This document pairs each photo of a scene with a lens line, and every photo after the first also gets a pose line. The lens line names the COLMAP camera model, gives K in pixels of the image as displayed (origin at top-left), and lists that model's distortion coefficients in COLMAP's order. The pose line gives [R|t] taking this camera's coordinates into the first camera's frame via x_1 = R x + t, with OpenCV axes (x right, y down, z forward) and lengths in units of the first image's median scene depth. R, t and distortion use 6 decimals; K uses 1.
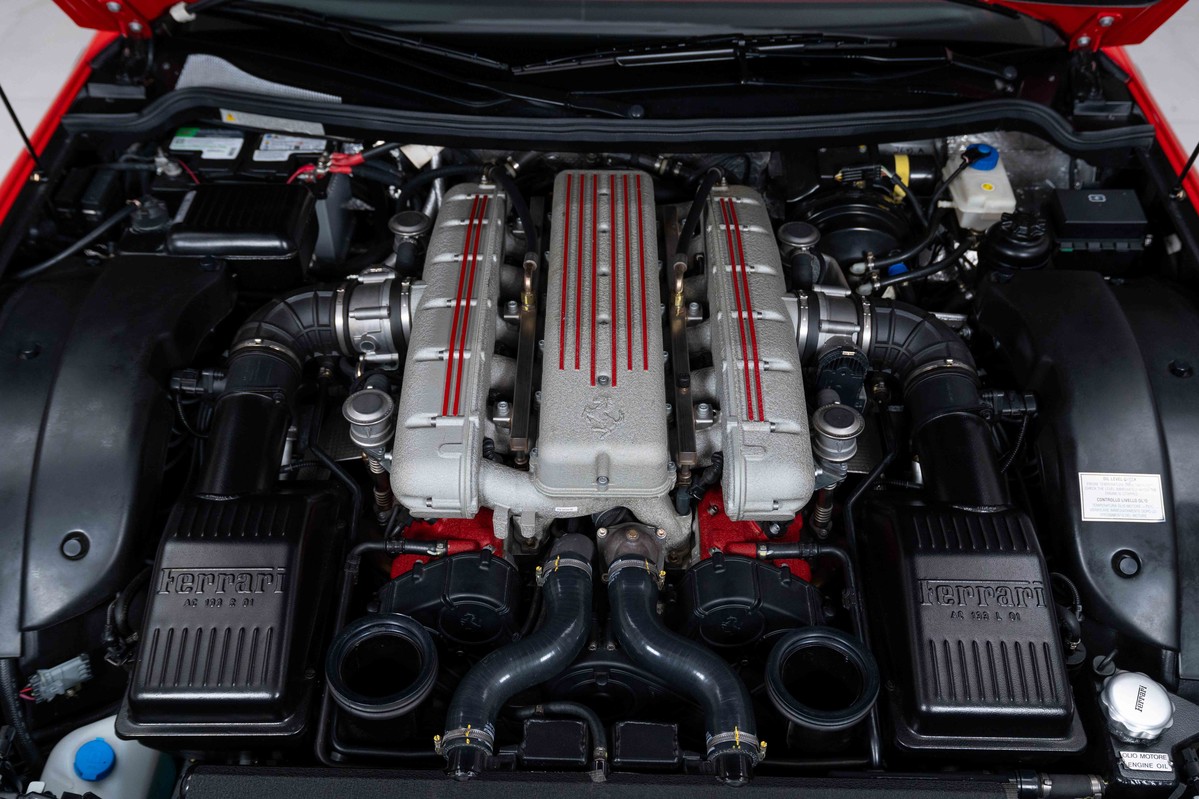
lens RADIAL K [[1151.6, 0, 604.0], [0, 1151.6, 400.0], [0, 0, 1]] dist [0.004311, 0.000000]
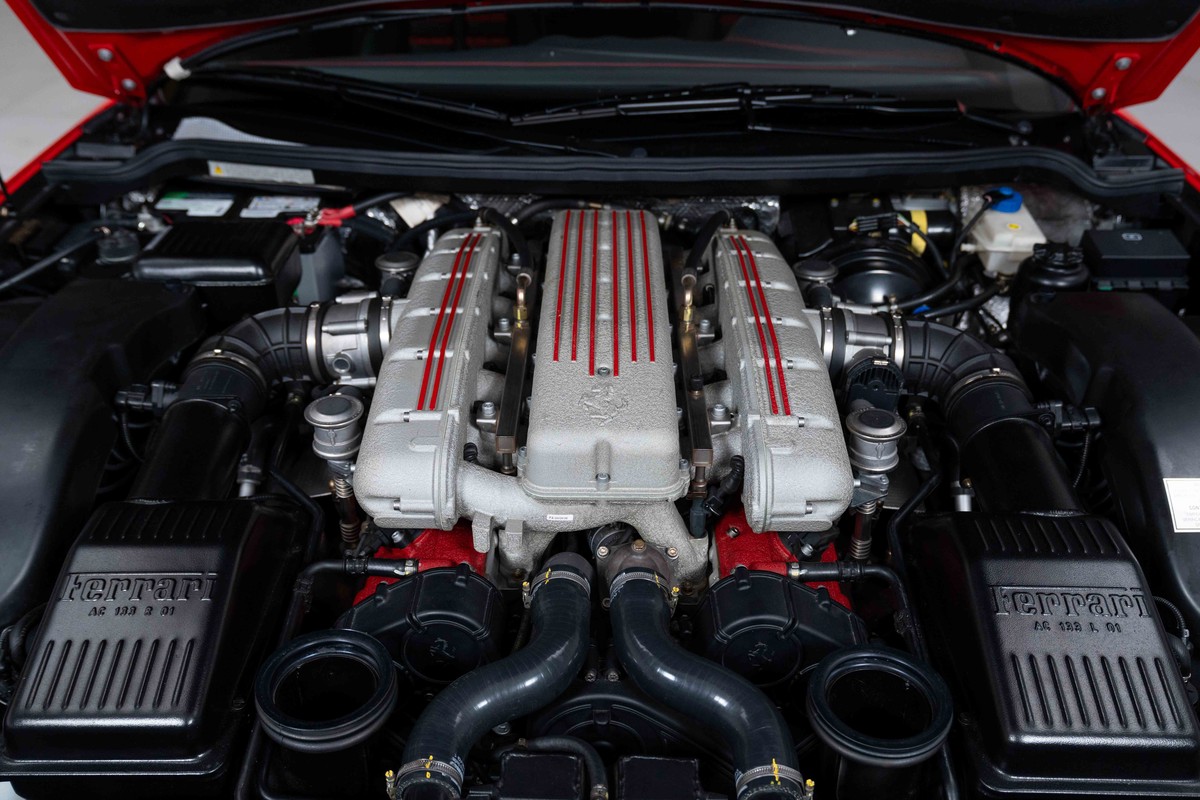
lens RADIAL K [[1084.6, 0, 600.3], [0, 1084.6, 400.5], [0, 0, 1]] dist [0.003612, 0.003396]
pose [[0.999959, -0.002300, -0.008753, 0.003573], [0.000448, 0.978565, -0.205936, 0.155453], [0.009039, 0.205923, 0.978526, 0.182311]]
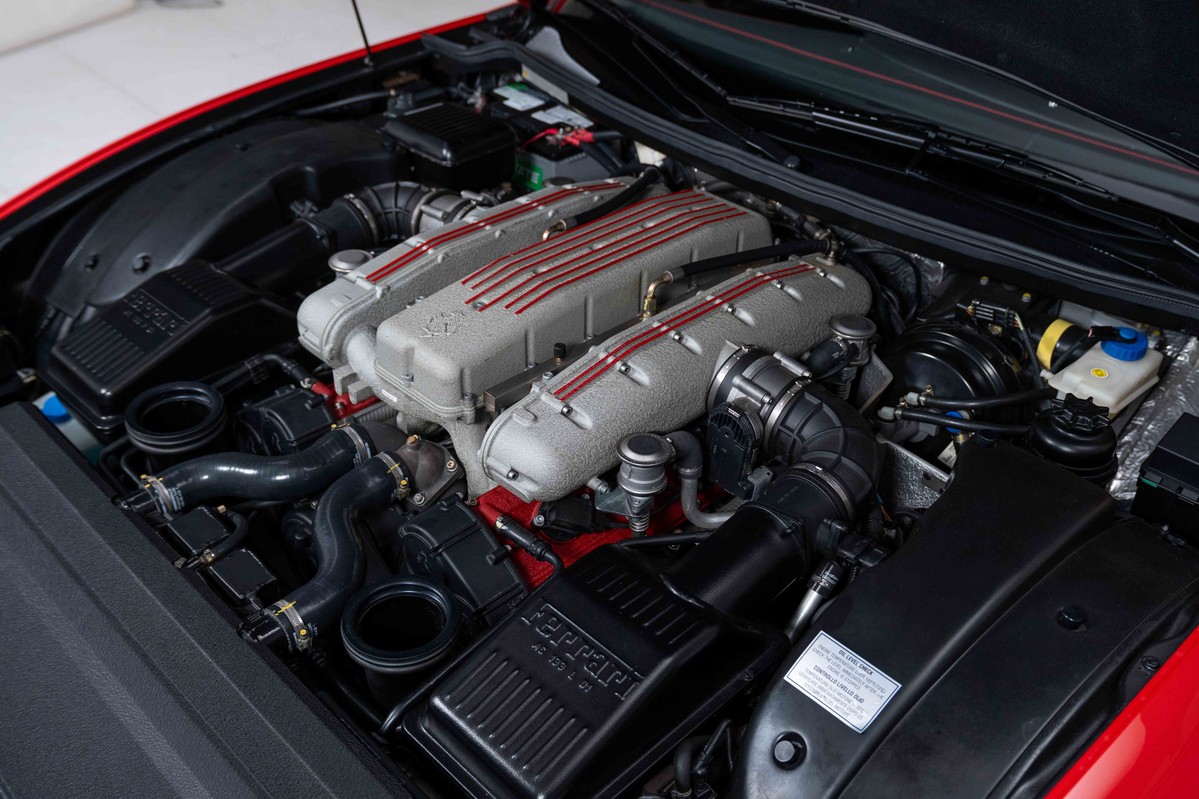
lens RADIAL K [[1151.6, 0, 597.8], [0, 1151.6, 397.9], [0, 0, 1]] dist [0.004311, 0.000000]
pose [[0.708785, 0.408861, -0.574854, 0.628043], [-0.498013, 0.867165, 0.002724, -0.000724], [0.499607, 0.284354, 0.818252, 0.211614]]
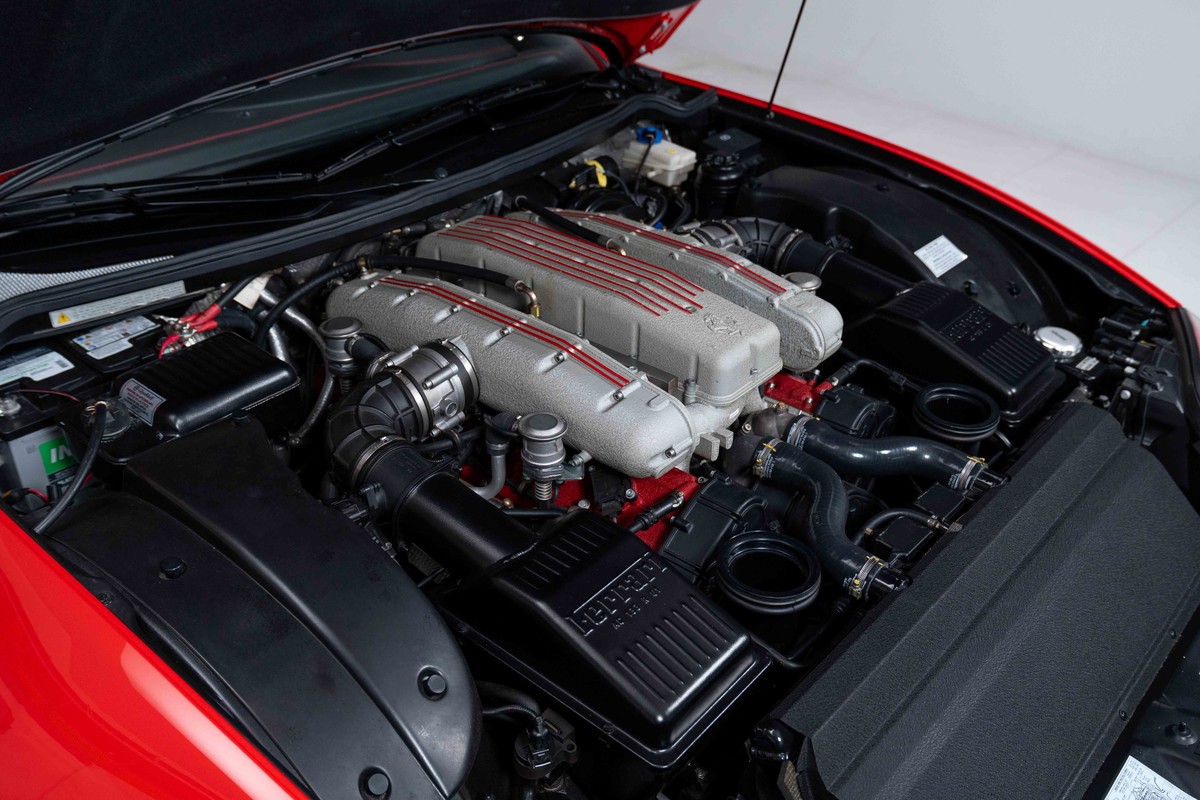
lens RADIAL K [[1051.3, 0, 597.9], [0, 1051.3, 417.9], [0, 0, 1]] dist [0.007743, -0.009819]
pose [[0.654265, -0.414619, 0.632478, -0.698842], [0.513727, 0.857406, 0.030647, -0.003063], [-0.554997, 0.304869, 0.773972, 0.236776]]
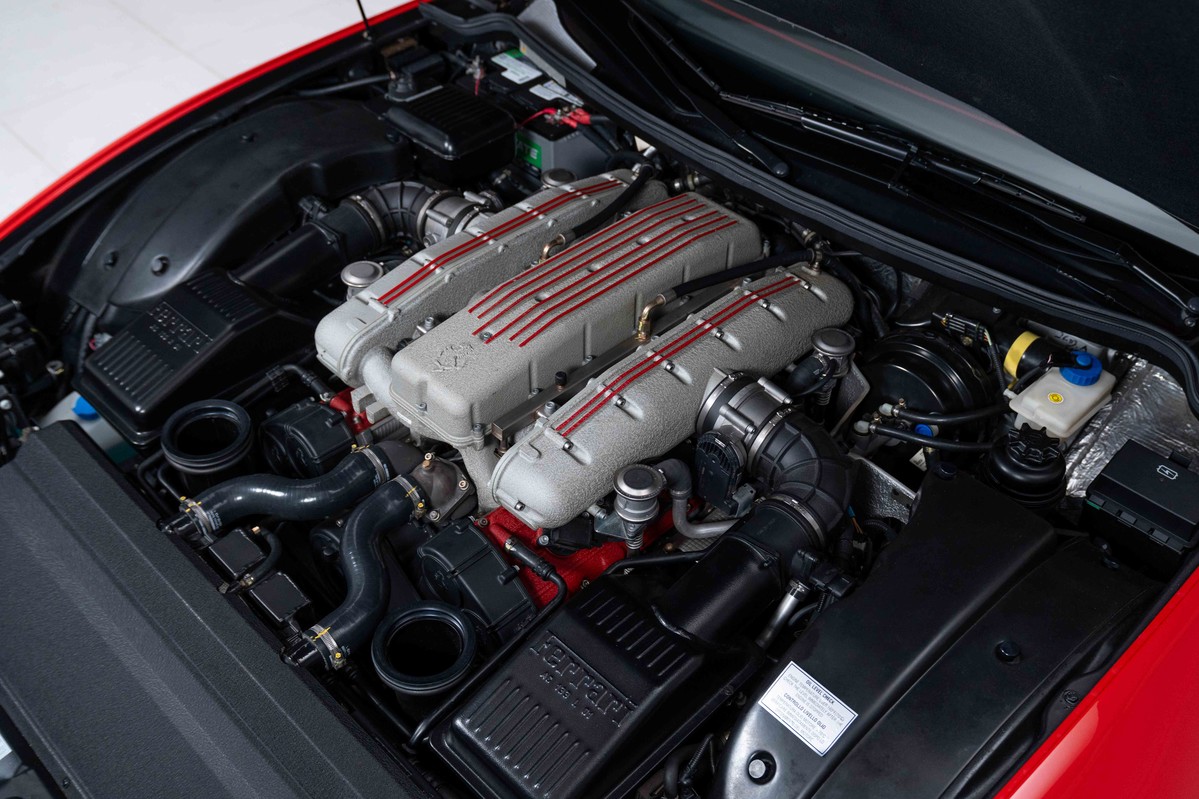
lens RADIAL K [[1187.0, 0, 606.9], [0, 1187.0, 395.2], [0, 0, 1]] dist [0.005975, 0.000000]
pose [[0.715442, 0.472511, -0.514662, 0.626799], [-0.493210, 0.863307, 0.106980, -0.132417], [0.494860, 0.177298, 0.850693, 0.086684]]
